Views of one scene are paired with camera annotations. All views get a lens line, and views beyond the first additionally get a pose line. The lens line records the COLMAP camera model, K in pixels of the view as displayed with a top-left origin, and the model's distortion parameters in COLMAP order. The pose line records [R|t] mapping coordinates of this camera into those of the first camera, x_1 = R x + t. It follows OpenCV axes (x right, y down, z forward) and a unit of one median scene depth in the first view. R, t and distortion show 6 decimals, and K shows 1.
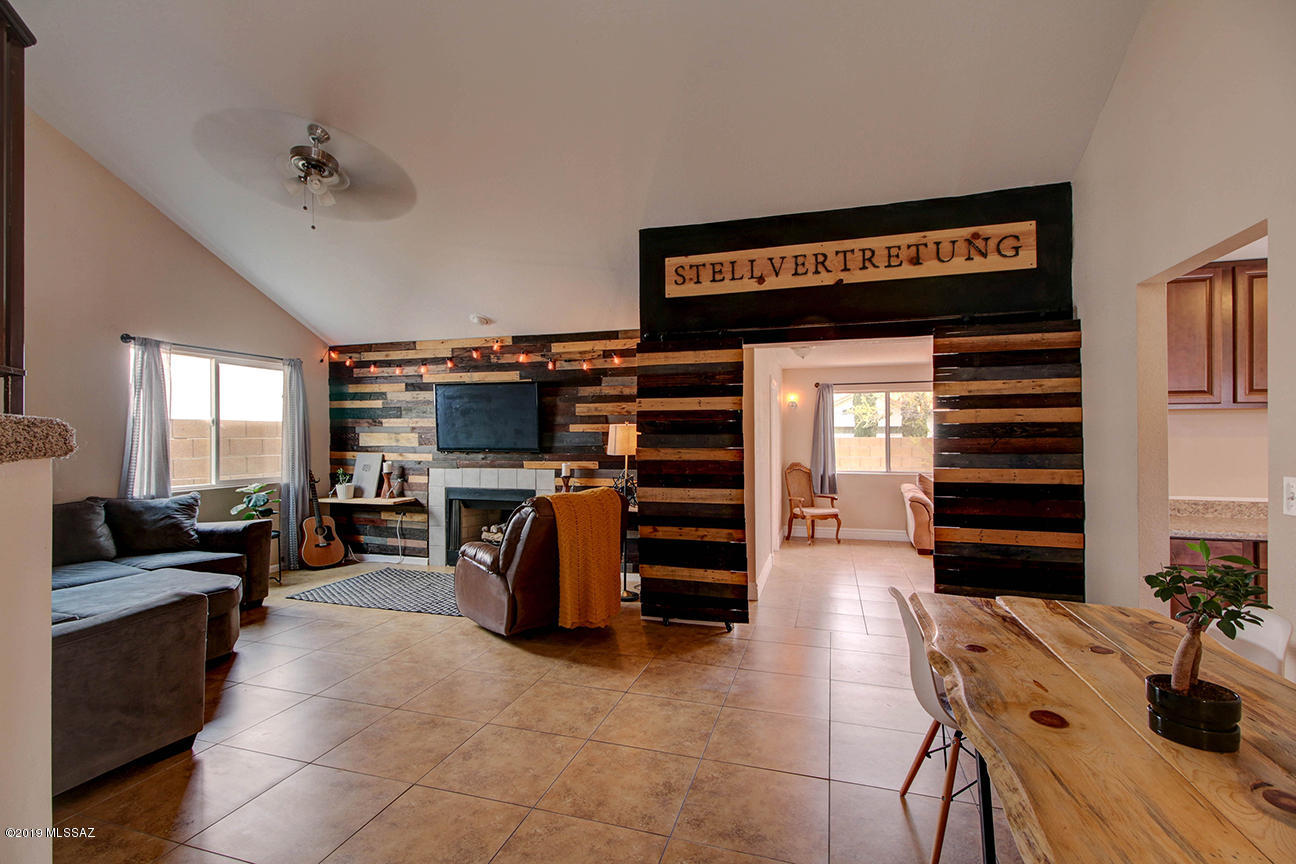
lens RADIAL K [[598.1, 0, 640.2], [0, 598.1, 430.5], [0, 0, 1]] dist [0.014932, -0.000907]
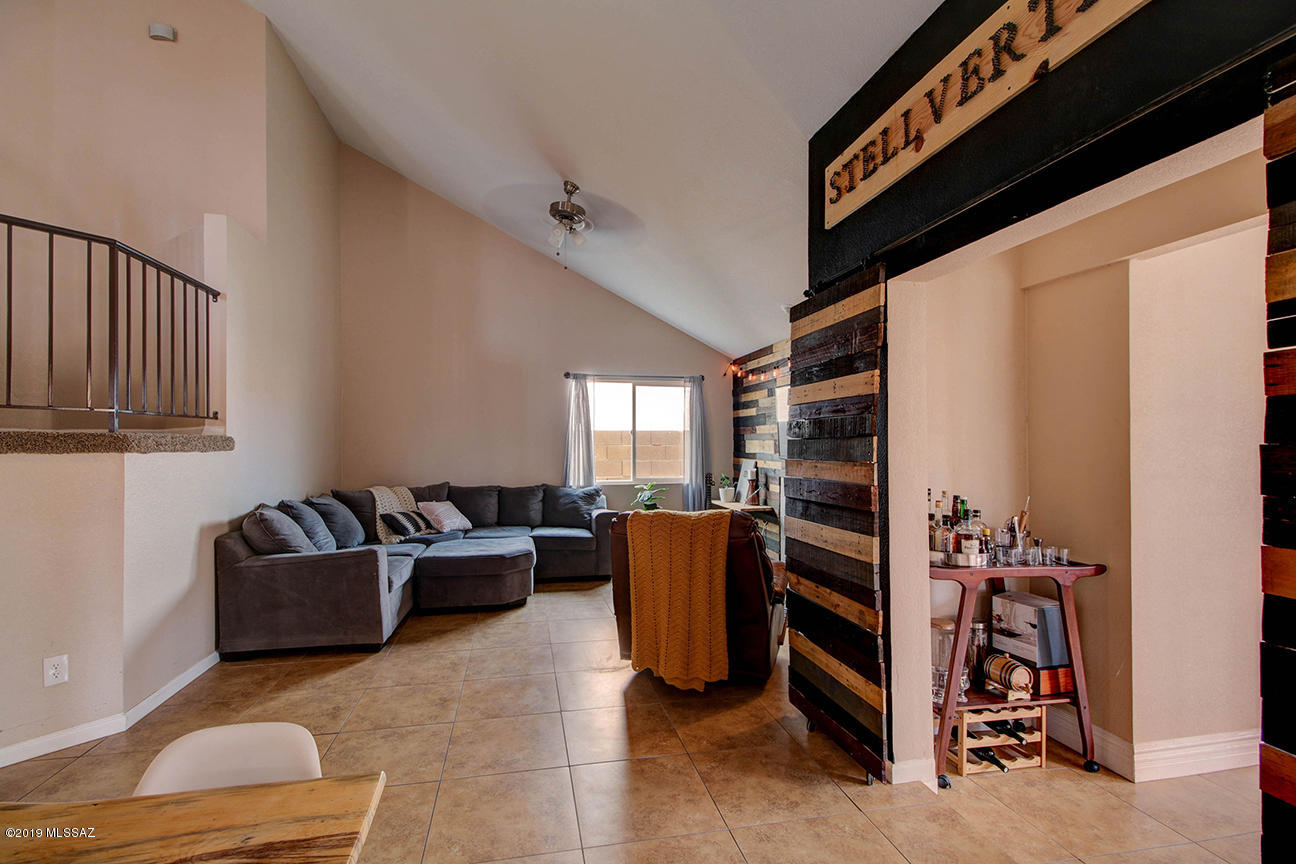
lens RADIAL K [[598.1, 0, 646.0], [0, 598.1, 441.7], [0, 0, 1]] dist [0.014932, -0.000907]
pose [[0.488958, -0.004318, -0.872297, 0.500440], [0.007658, 0.999970, -0.000658, 0.007939], [0.872274, -0.006358, 0.488977, 0.492320]]
